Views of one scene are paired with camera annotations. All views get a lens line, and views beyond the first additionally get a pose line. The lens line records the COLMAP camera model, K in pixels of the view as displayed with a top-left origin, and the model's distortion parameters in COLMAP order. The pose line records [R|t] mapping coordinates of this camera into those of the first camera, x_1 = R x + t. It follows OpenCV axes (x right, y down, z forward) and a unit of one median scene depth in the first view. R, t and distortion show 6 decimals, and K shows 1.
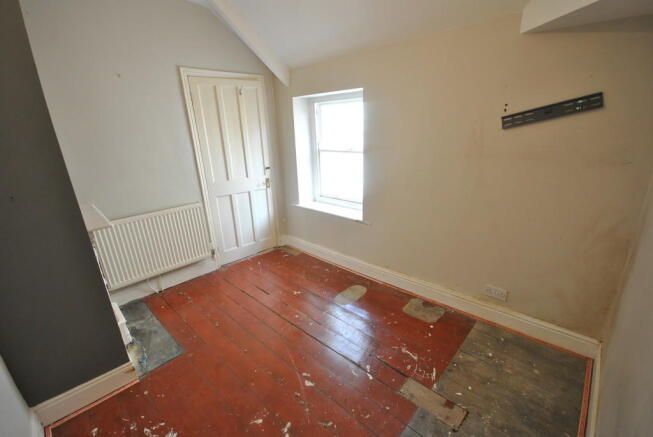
lens RADIAL K [[288.2, 0, 330.0], [0, 288.2, 221.6], [0, 0, 1]] dist [-0.001002, -0.000772]
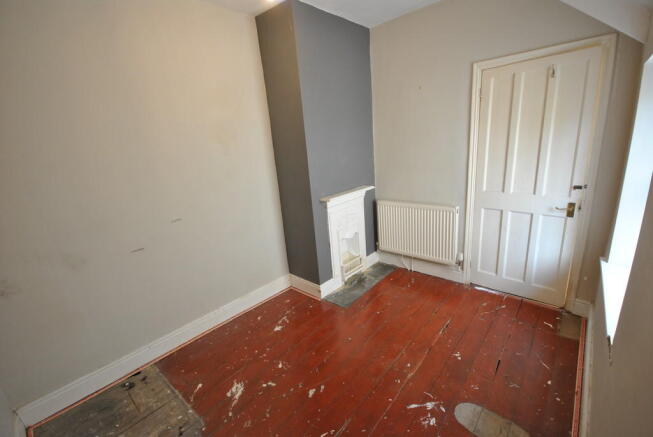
lens RADIAL K [[288.2, 0, 329.2], [0, 288.2, 219.9], [0, 0, 1]] dist [-0.001002, -0.000772]
pose [[0.038458, 0.298360, -0.953678, 0.423807], [-0.243085, 0.928508, 0.280682, -0.183170], [0.969242, 0.221031, 0.108236, 0.475075]]
